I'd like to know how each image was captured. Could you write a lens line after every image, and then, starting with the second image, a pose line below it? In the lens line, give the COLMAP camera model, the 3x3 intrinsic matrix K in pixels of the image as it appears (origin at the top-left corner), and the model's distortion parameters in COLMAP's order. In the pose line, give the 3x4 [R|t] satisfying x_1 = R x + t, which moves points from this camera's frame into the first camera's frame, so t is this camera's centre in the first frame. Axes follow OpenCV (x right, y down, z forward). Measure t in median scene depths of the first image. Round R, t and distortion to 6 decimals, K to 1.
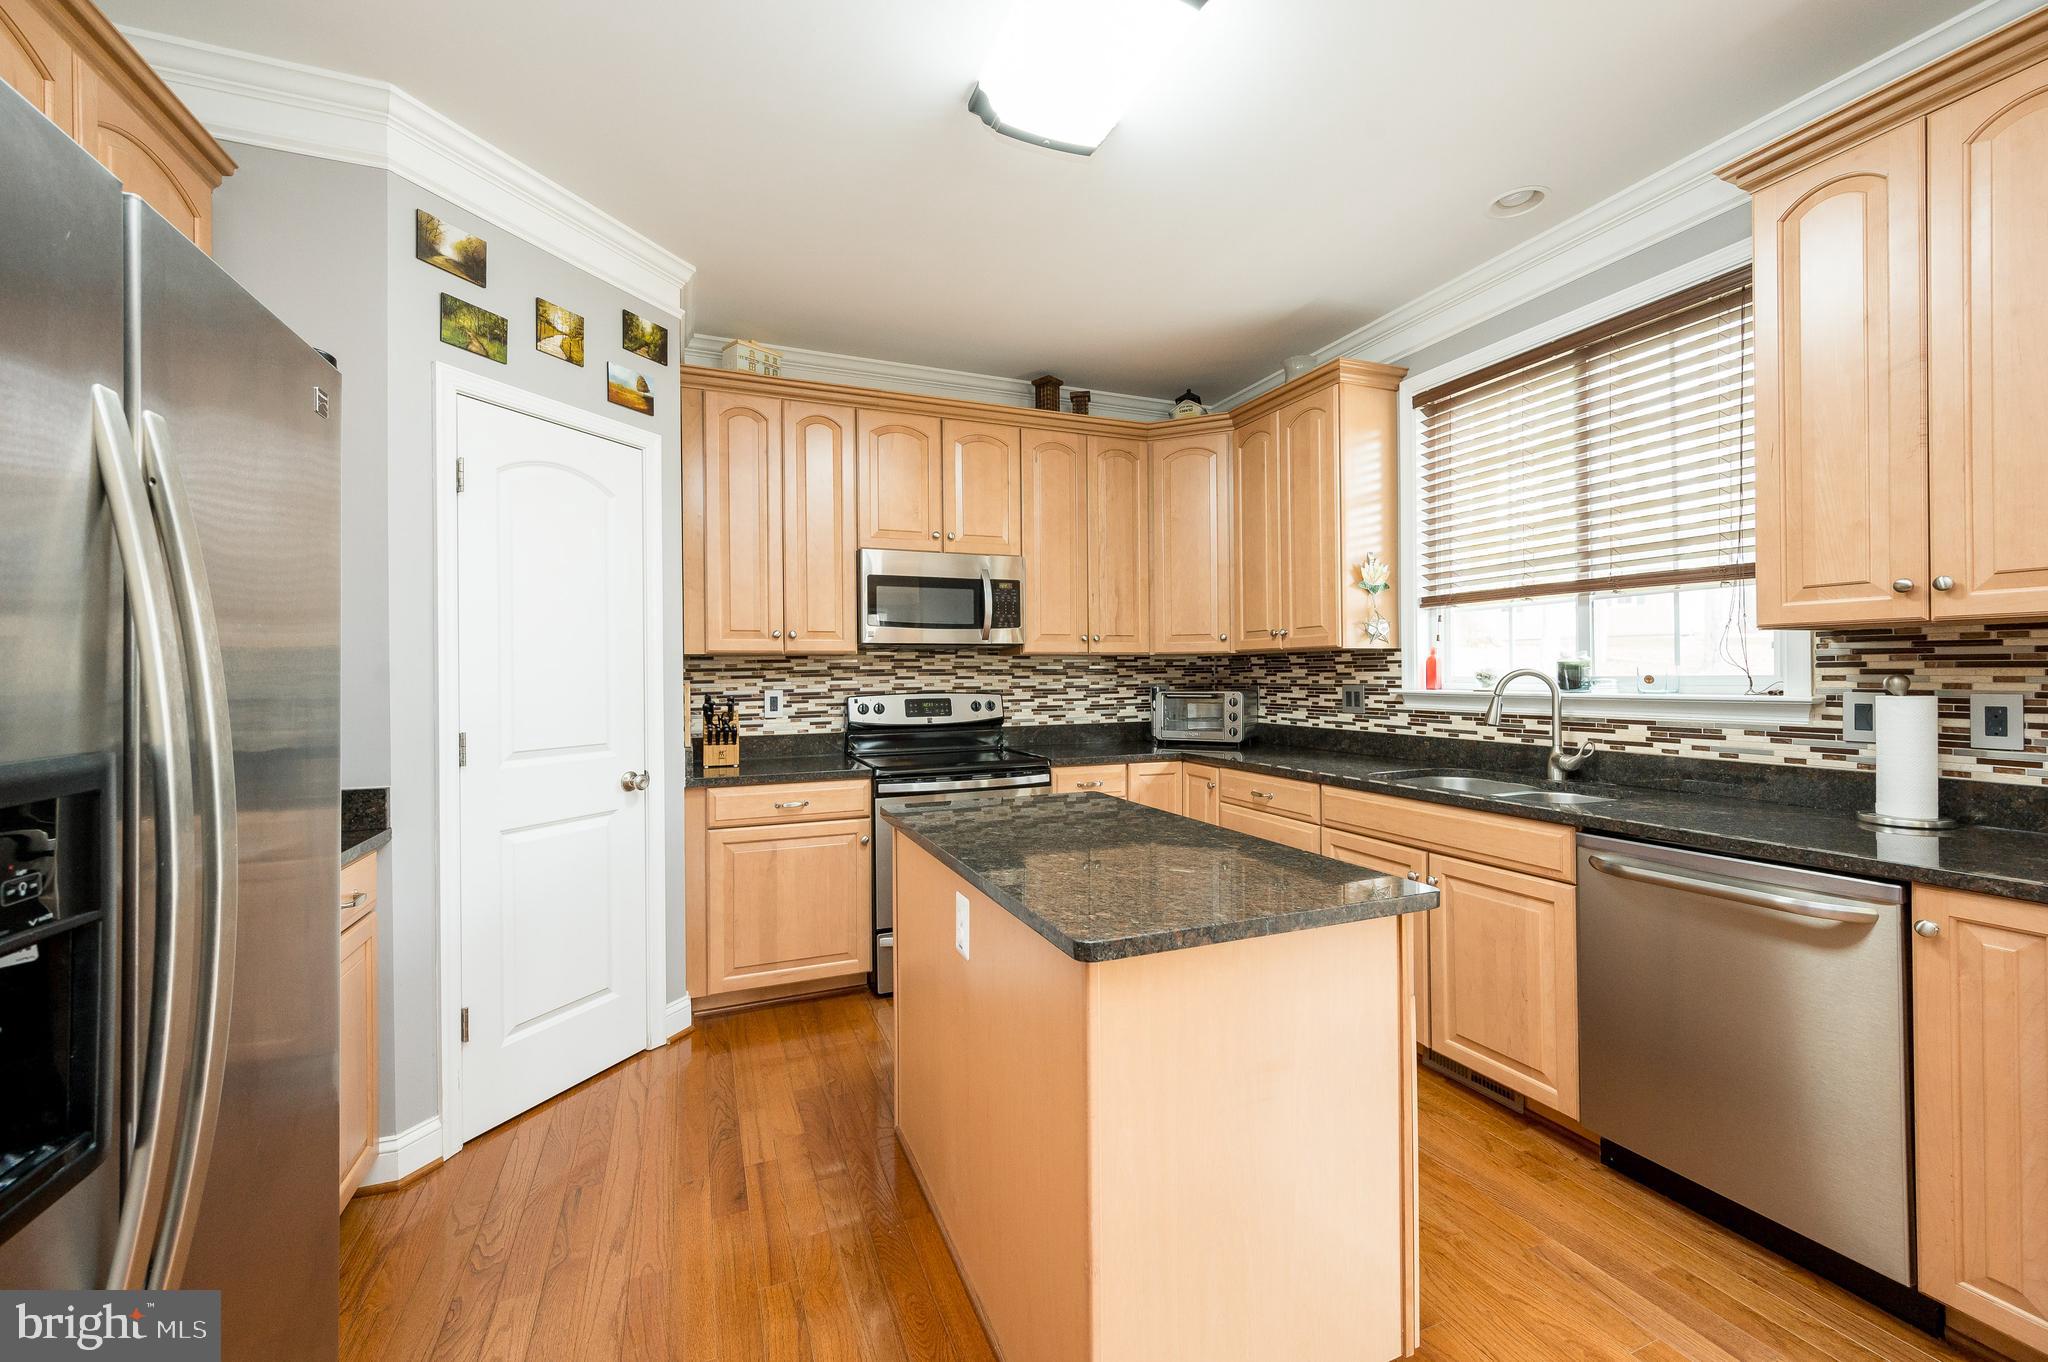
lens RADIAL K [[817.0, 0, 1026.6], [0, 817.0, 679.2], [0, 0, 1]] dist [-0.003216, -0.000389]
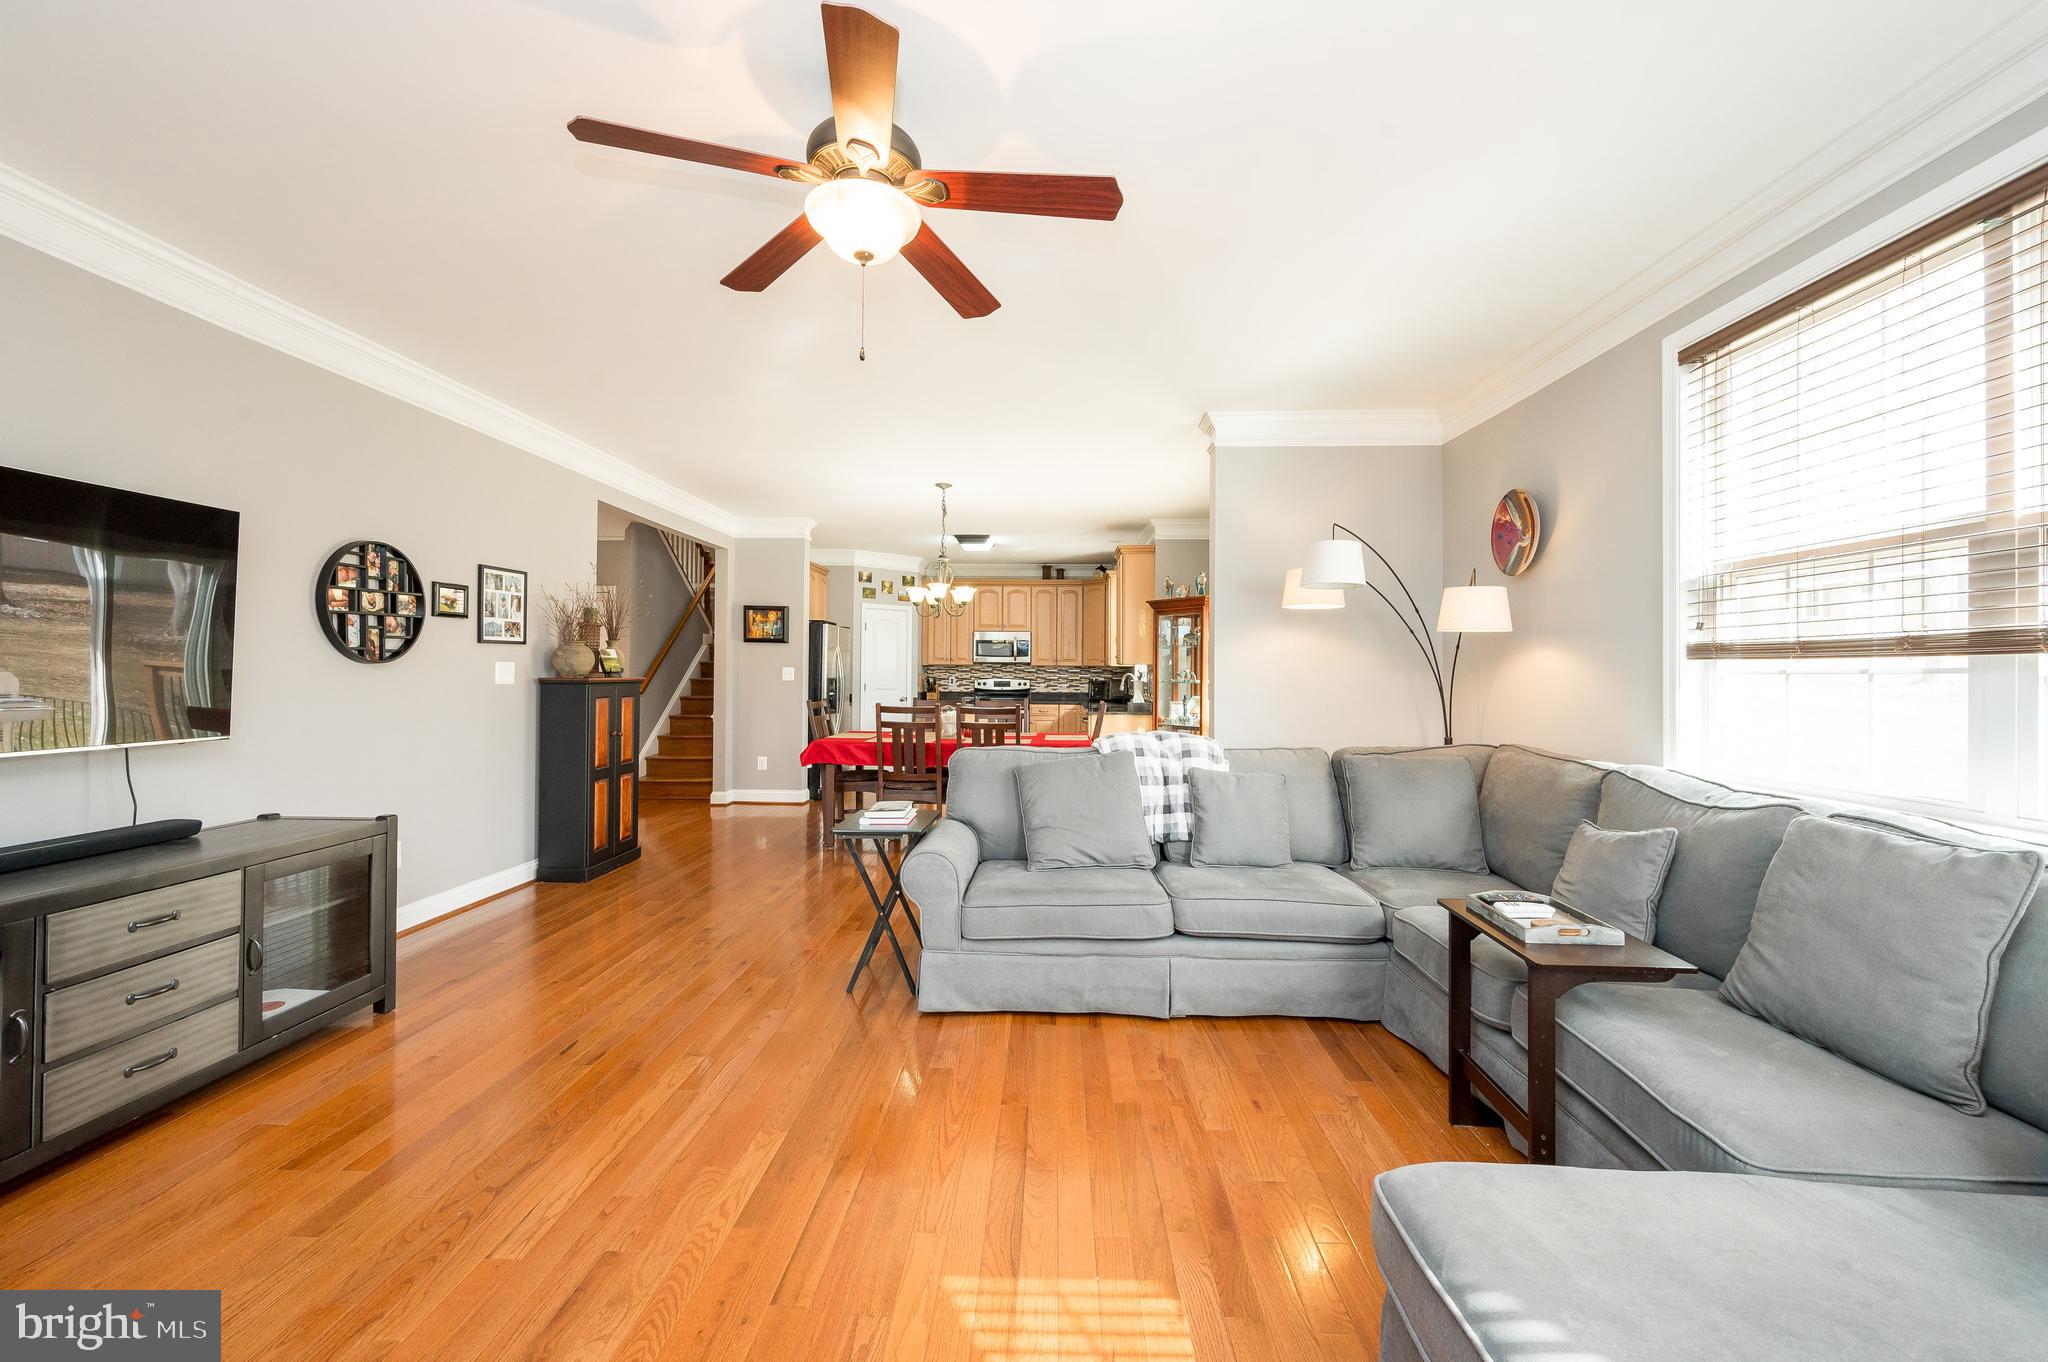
lens RADIAL K [[817.0, 0, 1032.7], [0, 817.0, 677.4], [0, 0, 1]] dist [-0.003216, -0.000389]
pose [[0.914857, 0.023764, -0.403078, 1.362763], [-0.026747, 0.999641, -0.001771, 0.015978], [0.402891, 0.012401, 0.915164, -1.900630]]
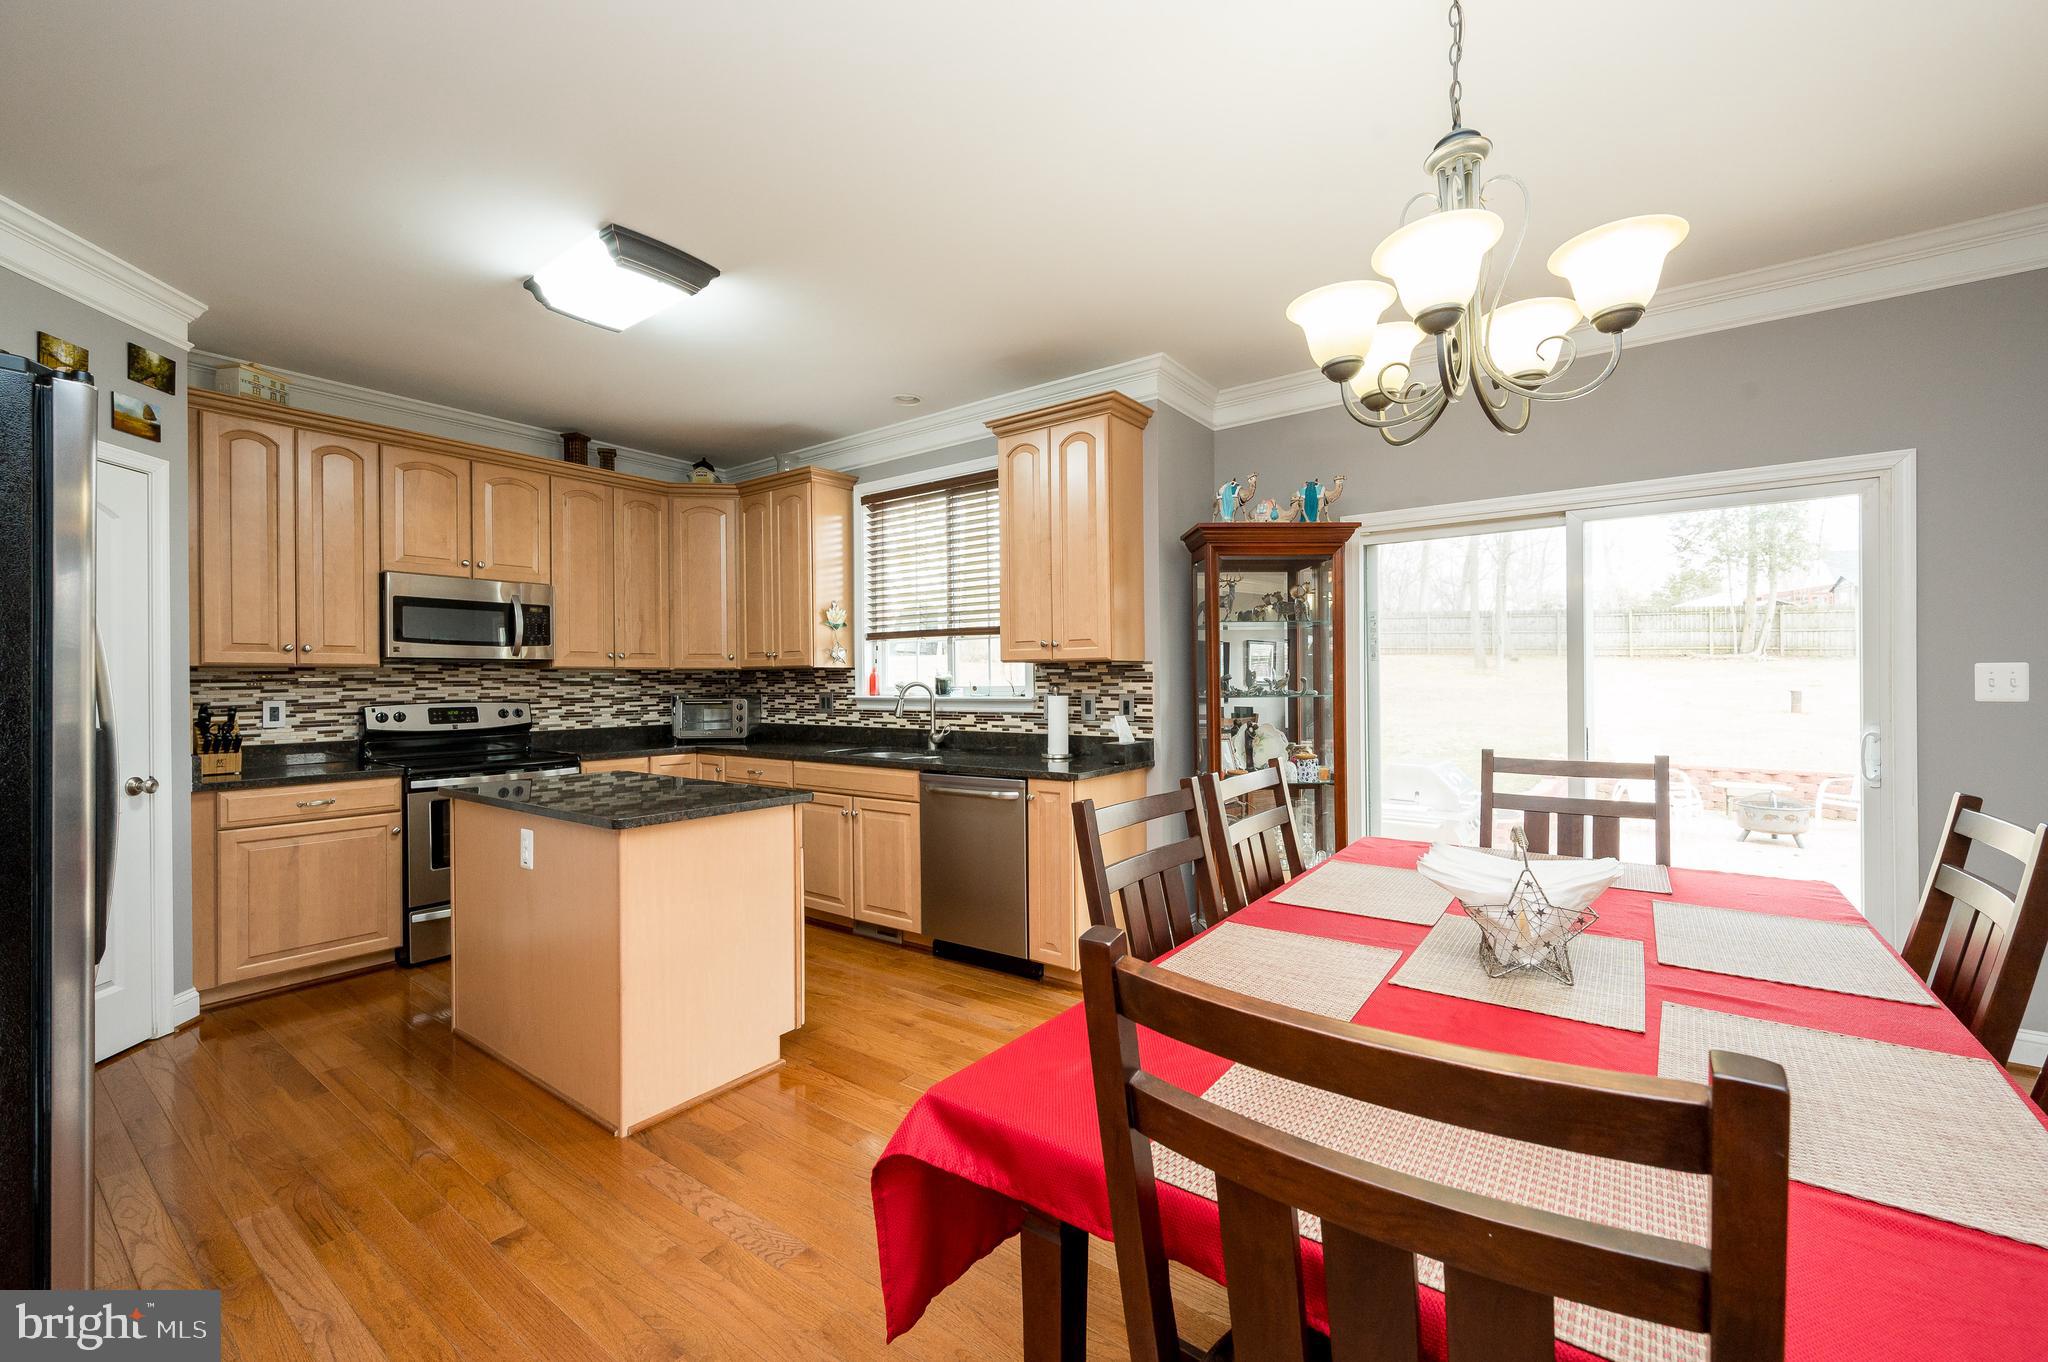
lens RADIAL K [[817.0, 0, 1031.1], [0, 817.0, 683.8], [0, 0, 1]] dist [-0.003216, -0.000389]
pose [[0.851667, 0.001040, 0.524083, -0.039262], [0.003062, 0.999971, -0.006961, 0.002405], [-0.524075, 0.007534, 0.851639, -0.427081]]
